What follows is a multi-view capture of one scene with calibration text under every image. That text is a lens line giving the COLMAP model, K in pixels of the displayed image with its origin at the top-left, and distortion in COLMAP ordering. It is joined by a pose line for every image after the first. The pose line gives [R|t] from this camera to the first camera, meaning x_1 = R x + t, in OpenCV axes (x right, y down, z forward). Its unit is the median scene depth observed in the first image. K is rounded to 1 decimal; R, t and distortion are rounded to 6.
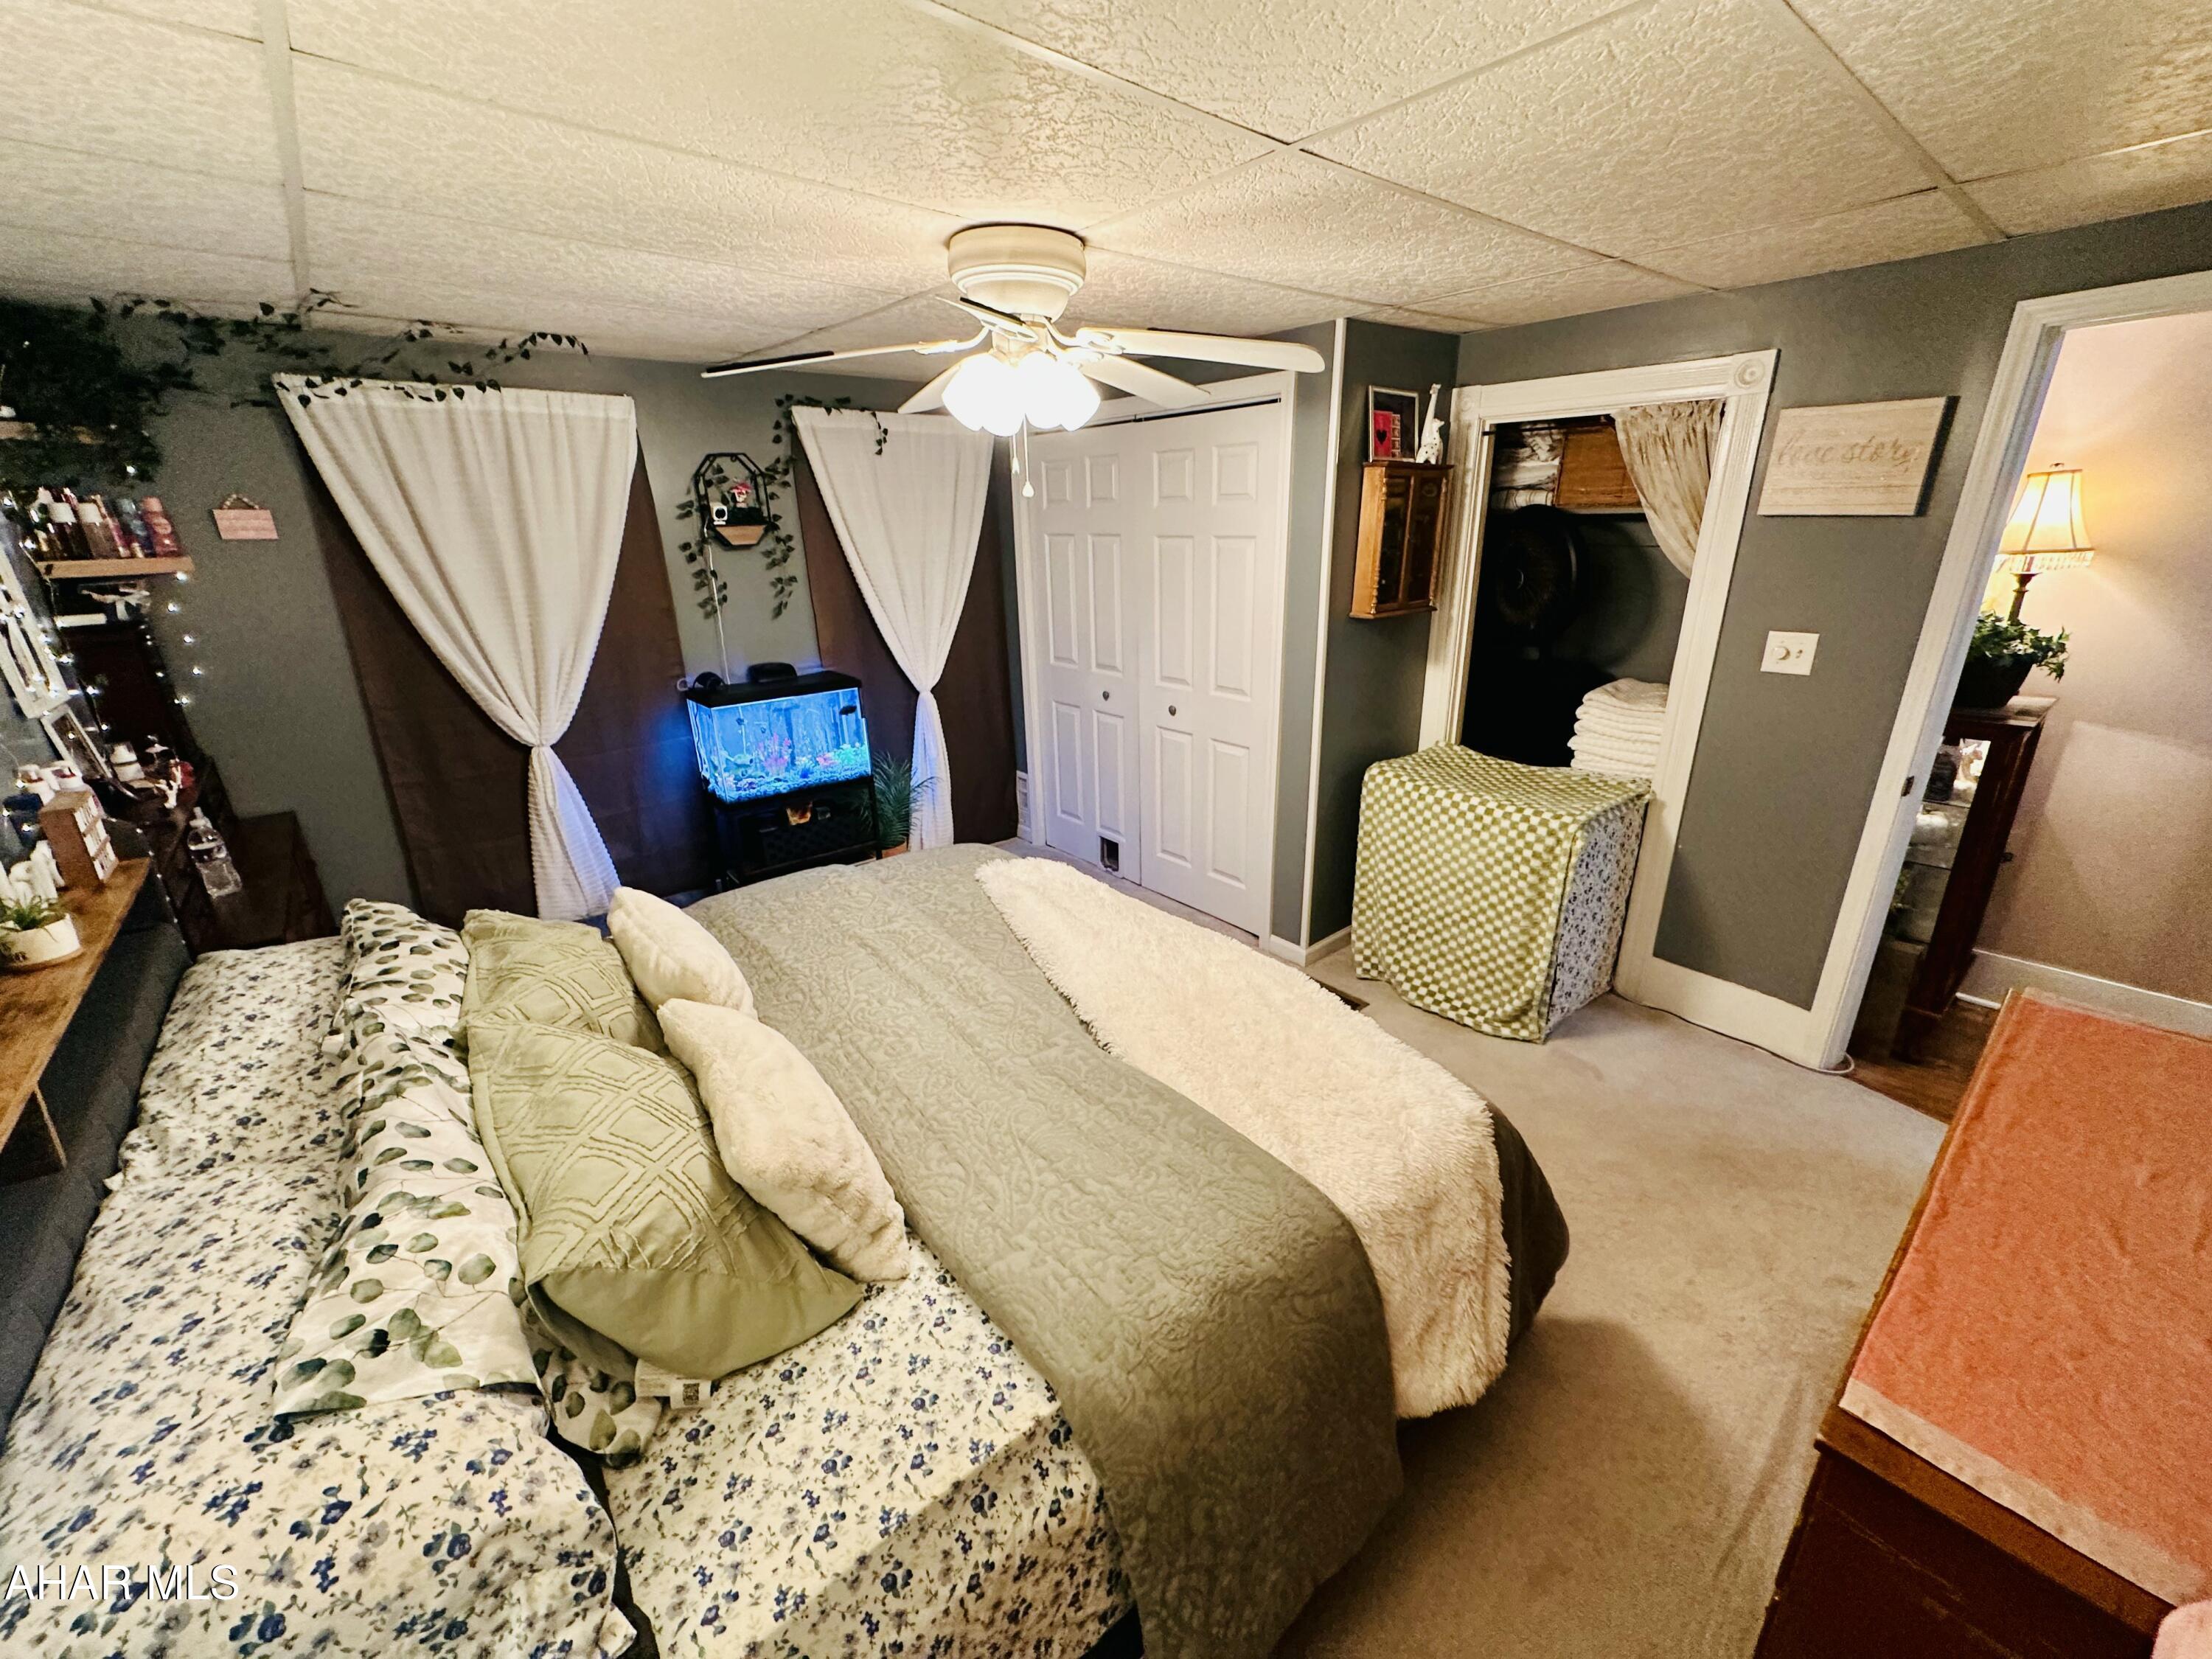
lens RADIAL K [[883.3, 0, 1103.3], [0, 883.3, 828.3], [0, 0, 1]] dist [-0.004498, 0.000647]
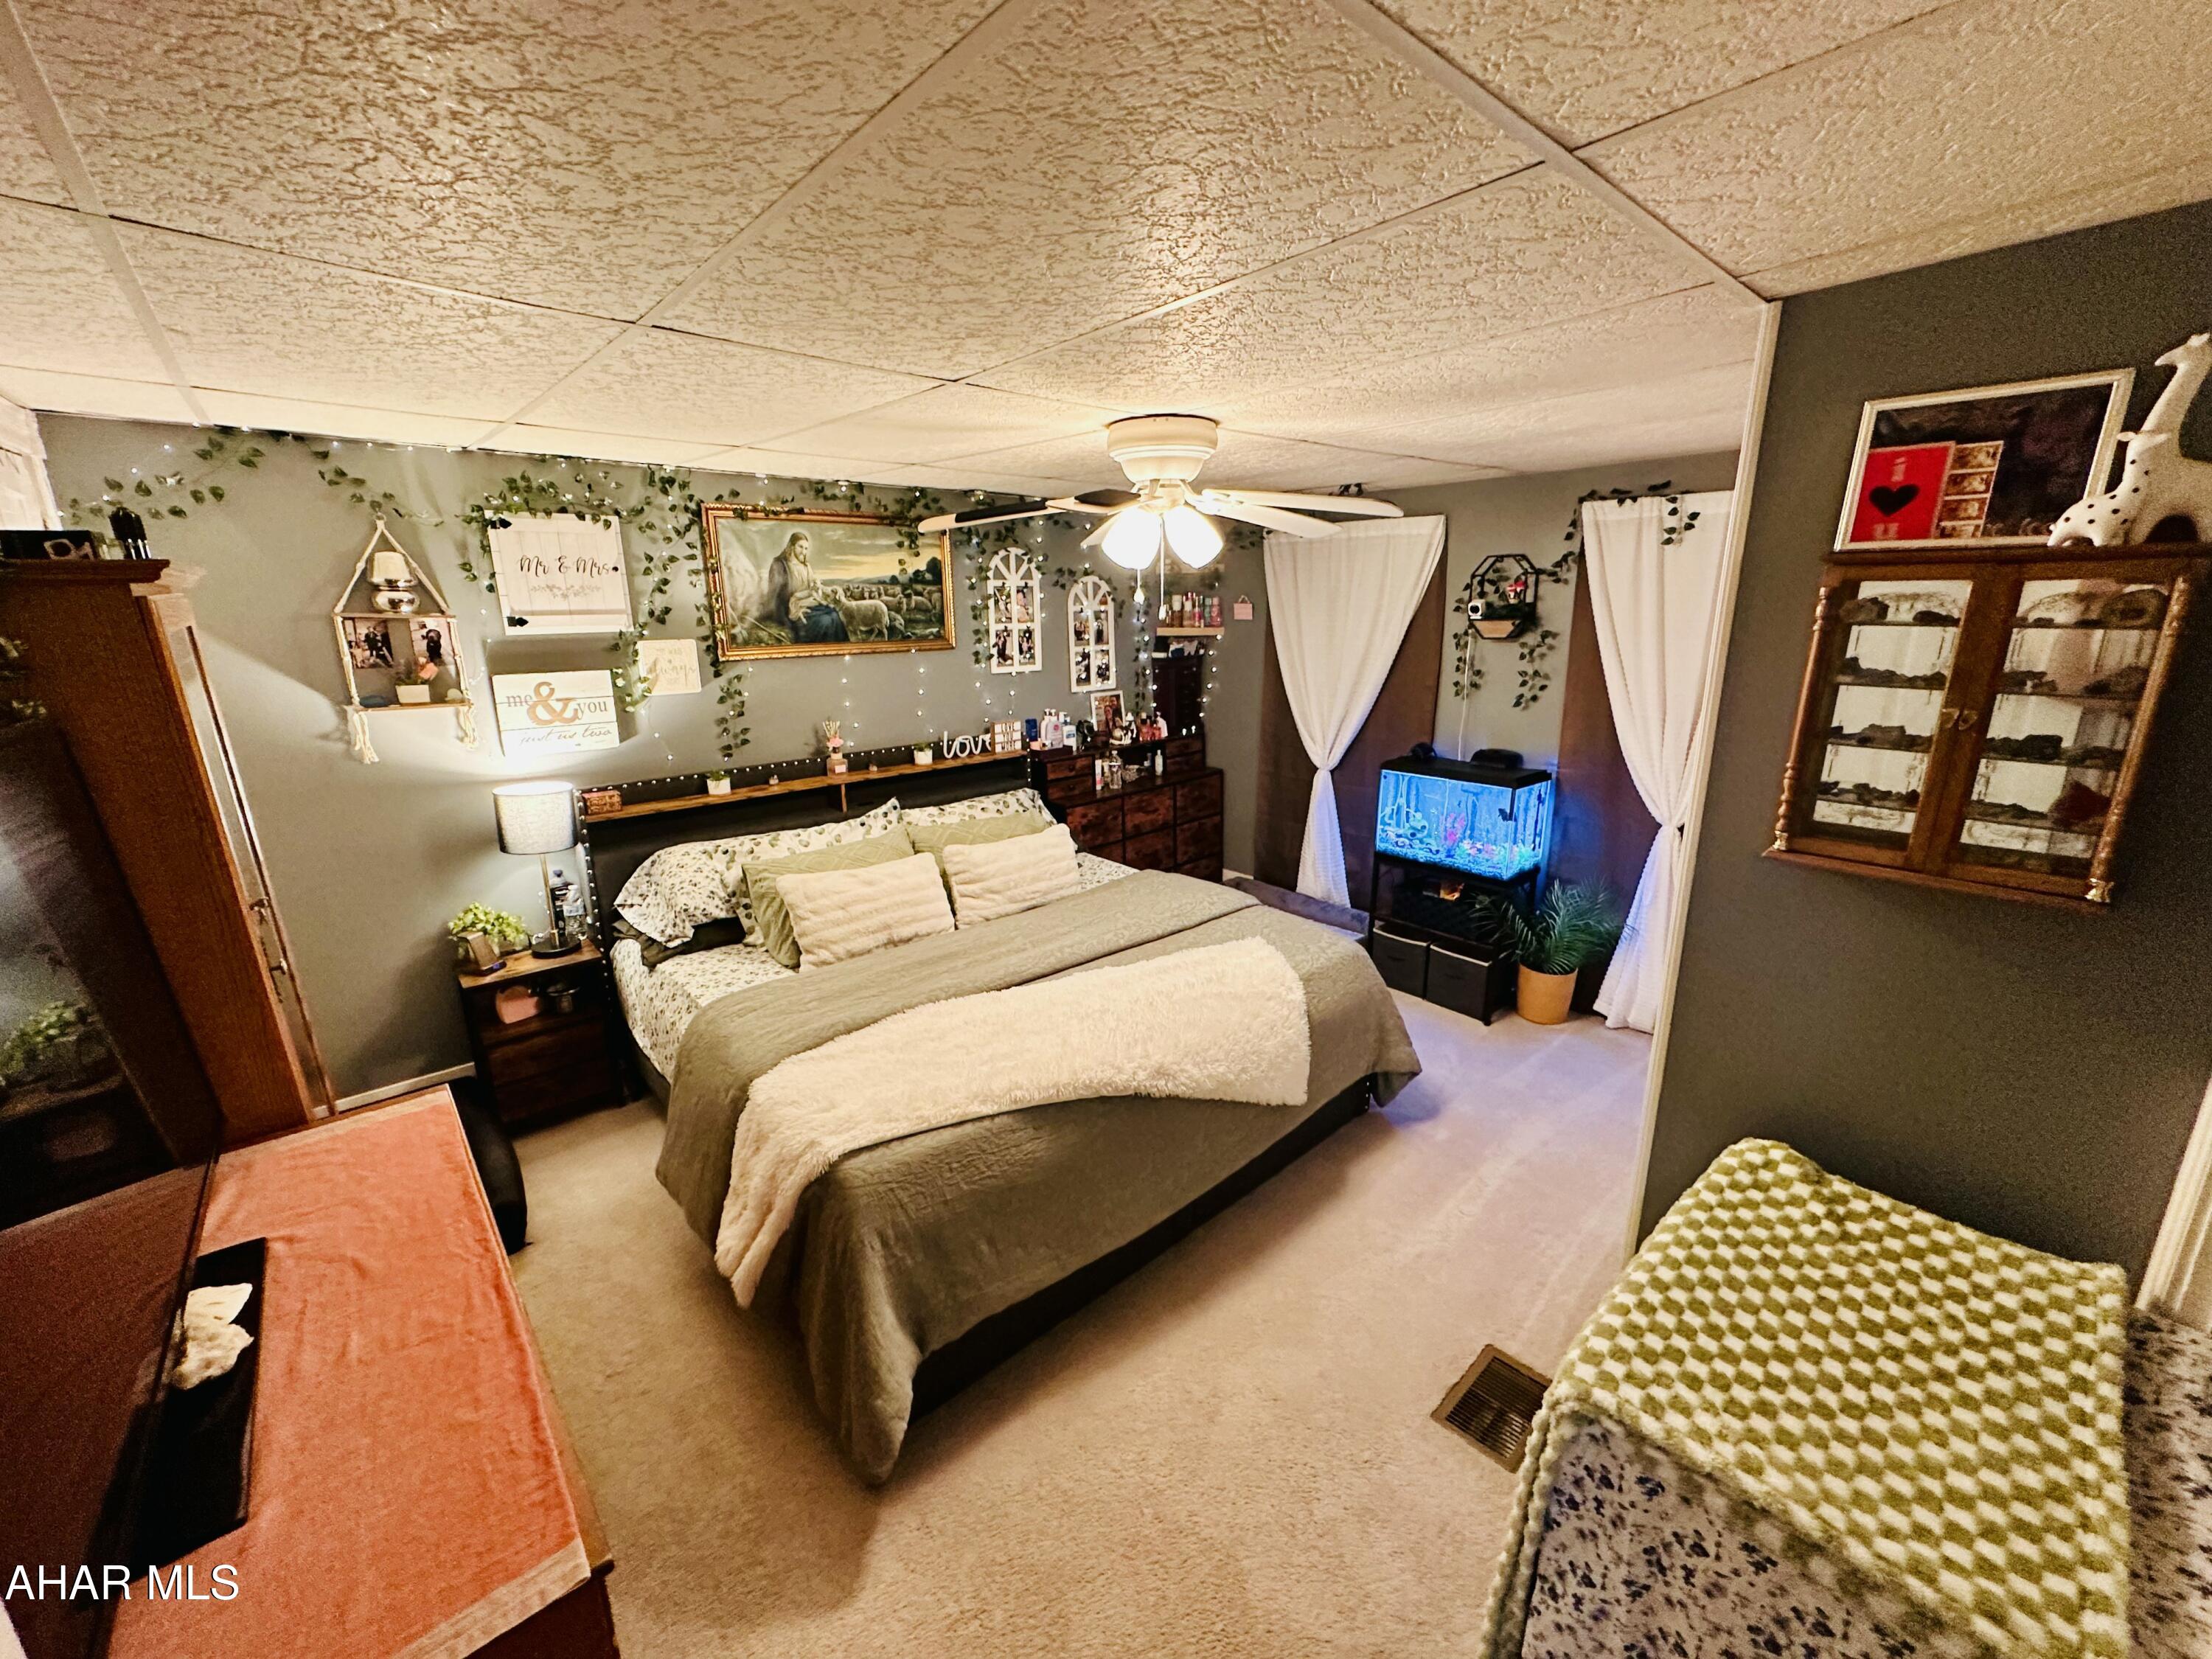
lens RADIAL K [[883.3, 0, 1100.4], [0, 883.3, 839.2], [0, 0, 1]] dist [-0.004498, 0.000647]
pose [[0.047924, 0.276536, -0.959808, 0.681682], [-0.321683, 0.913989, 0.247274, -0.215403], [0.945634, 0.296904, 0.132759, 0.494462]]
